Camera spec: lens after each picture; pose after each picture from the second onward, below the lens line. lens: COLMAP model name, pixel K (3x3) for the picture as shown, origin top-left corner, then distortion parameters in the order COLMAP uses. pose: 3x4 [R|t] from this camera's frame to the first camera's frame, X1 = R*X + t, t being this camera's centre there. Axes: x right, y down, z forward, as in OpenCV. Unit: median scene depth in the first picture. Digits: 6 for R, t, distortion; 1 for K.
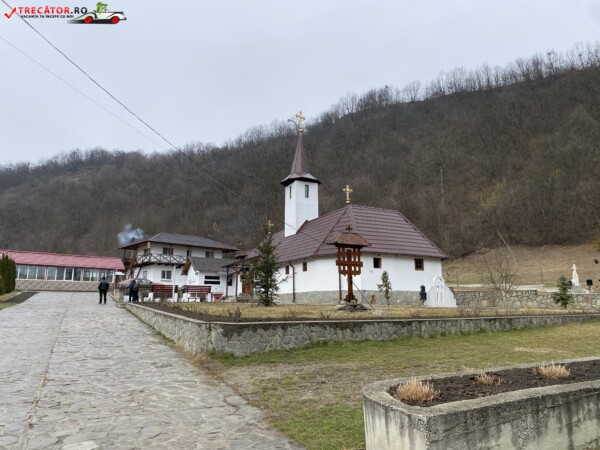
lens RADIAL K [[450.8, 0, 291.8], [0, 450.8, 221.1], [0, 0, 1]] dist [0.049898, -0.060945]
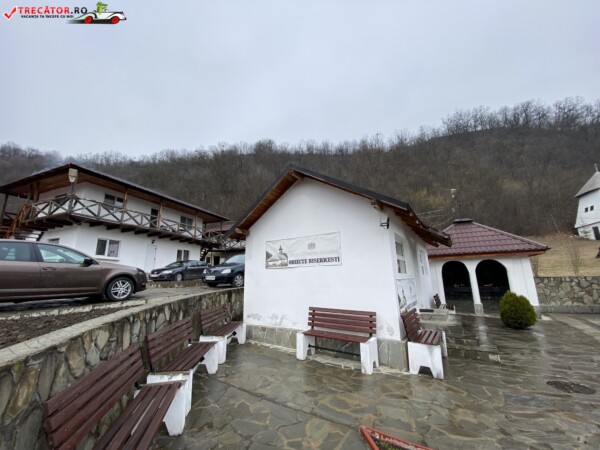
lens RADIAL K [[237.8, 0, 296.0], [0, 237.8, 225.8], [0, 0, 1]] dist [0.047602, -0.032588]
pose [[0.885463, 0.083326, 0.457177, -0.213472], [-0.073422, 0.996521, -0.039422, 0.088624], [-0.458872, 0.001340, 0.888501, 0.651399]]
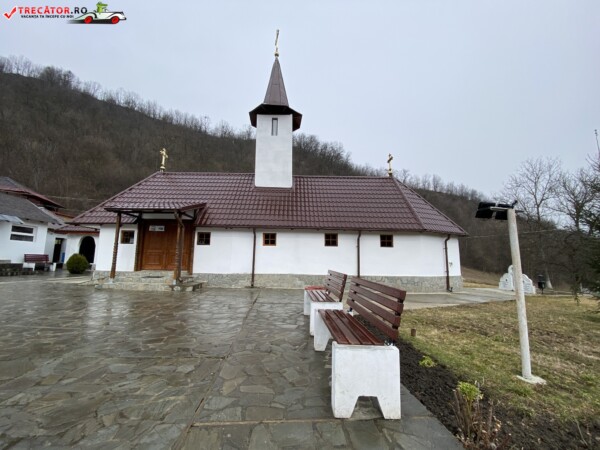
lens RADIAL K [[242.7, 0, 298.8], [0, 242.7, 227.5], [0, 0, 1]] dist [0.001735, -0.014208]
pose [[0.409440, 0.124744, 0.903769, -0.171107], [-0.192367, 0.980142, -0.048136, 0.056428], [-0.891826, -0.154146, 0.425306, 0.430677]]
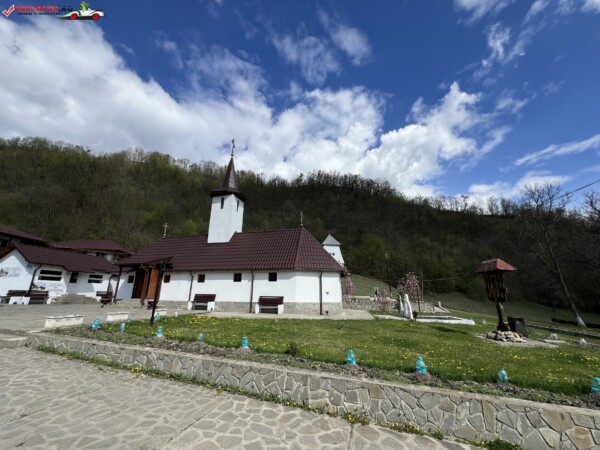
lens RADIAL K [[248.6, 0, 293.4], [0, 248.6, 227.5], [0, 0, 1]] dist [0.000830, 0.000055]
pose [[0.670122, 0.218957, 0.709221, -0.162628], [-0.160173, 0.975646, -0.149868, 0.030694], [-0.724763, -0.013169, 0.688872, 0.259660]]
